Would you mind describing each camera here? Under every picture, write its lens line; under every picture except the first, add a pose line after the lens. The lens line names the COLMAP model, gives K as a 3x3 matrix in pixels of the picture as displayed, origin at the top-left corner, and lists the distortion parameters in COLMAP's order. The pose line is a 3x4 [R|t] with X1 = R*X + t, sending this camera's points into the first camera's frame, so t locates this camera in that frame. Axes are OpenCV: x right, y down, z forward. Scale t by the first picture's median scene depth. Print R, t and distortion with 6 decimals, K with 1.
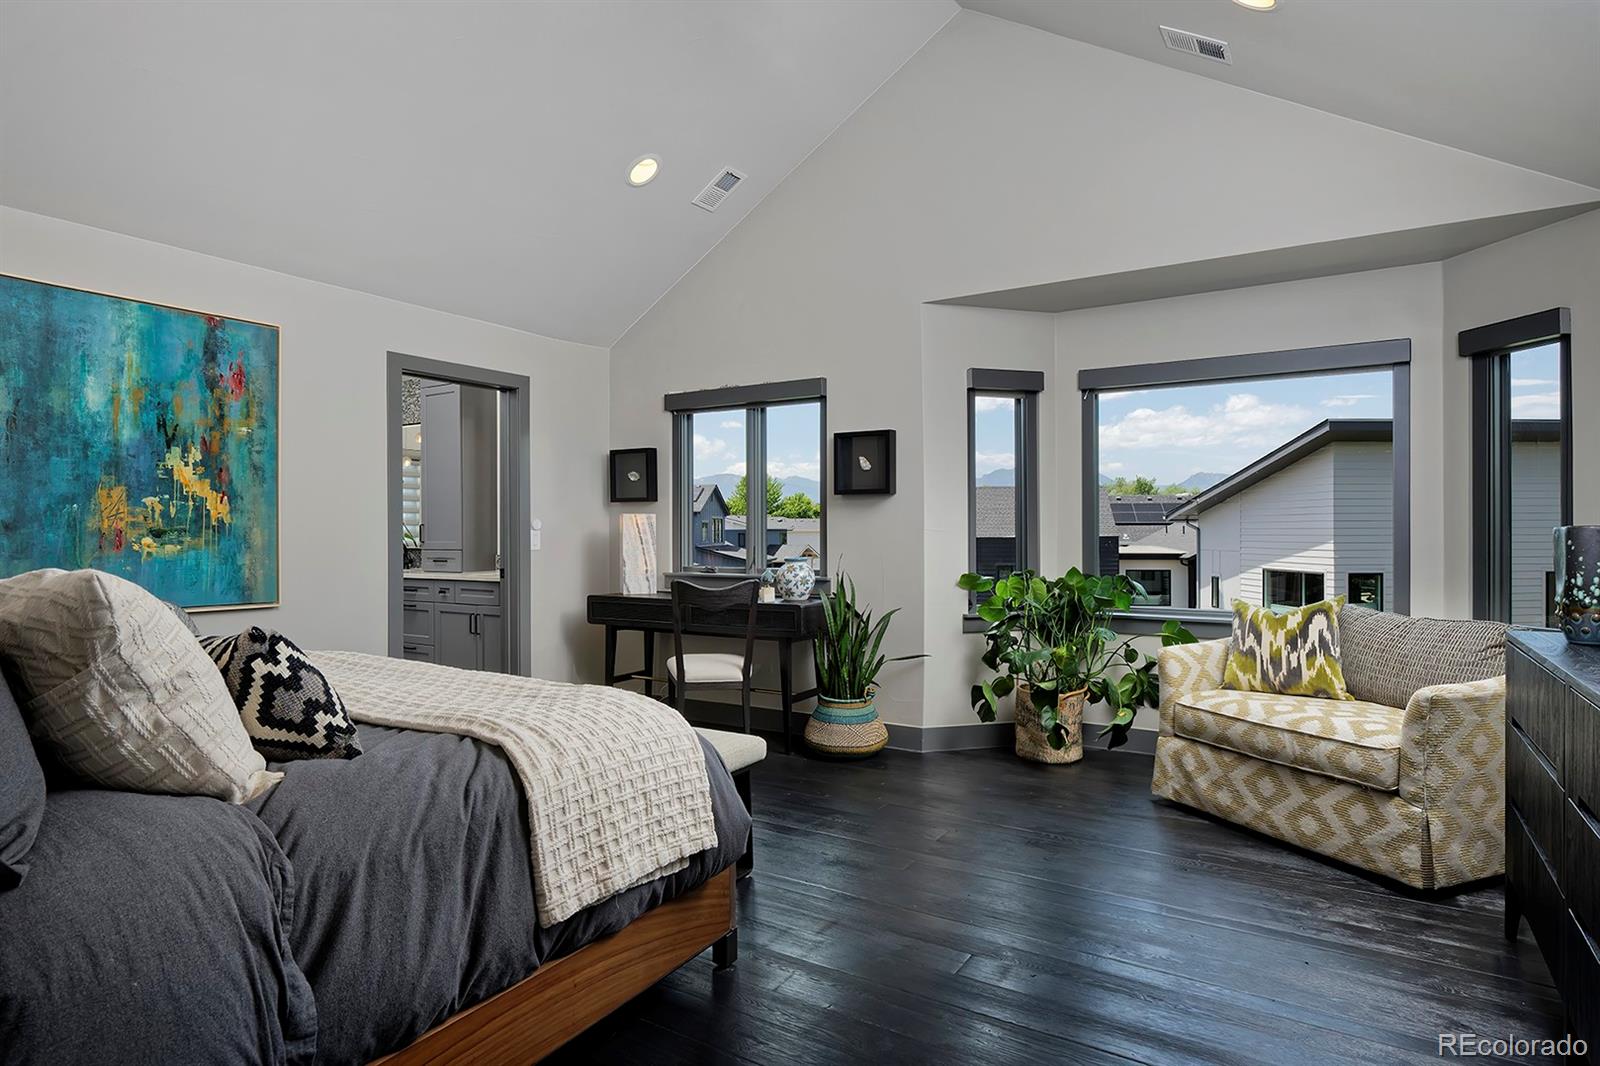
lens RADIAL K [[894.4, 0, 799.5], [0, 894.4, 530.3], [0, 0, 1]] dist [0.000682, -0.000450]
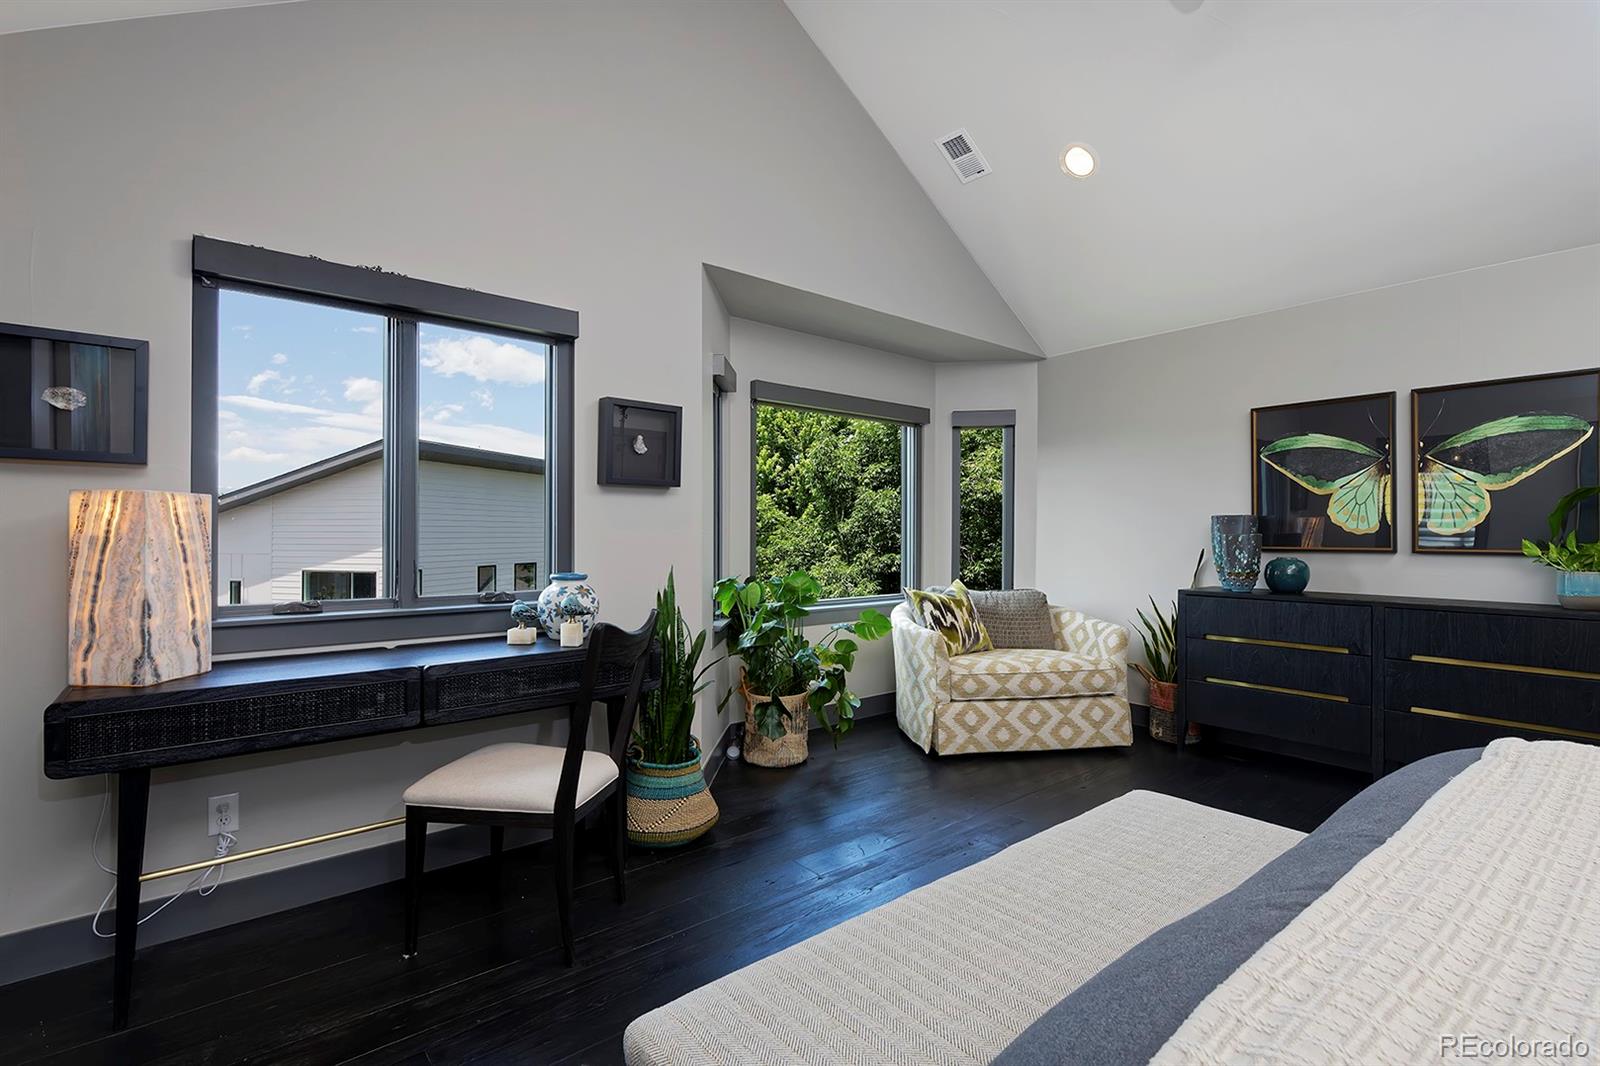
lens RADIAL K [[742.0, 0, 805.4], [0, 742.0, 532.7], [0, 0, 1]] dist [-0.000917, -0.000085]
pose [[0.287434, 0.007352, 0.957772, -0.432834], [-0.005646, 0.999966, -0.005982, 0.002129], [-0.957784, -0.003688, 0.287466, 0.614874]]
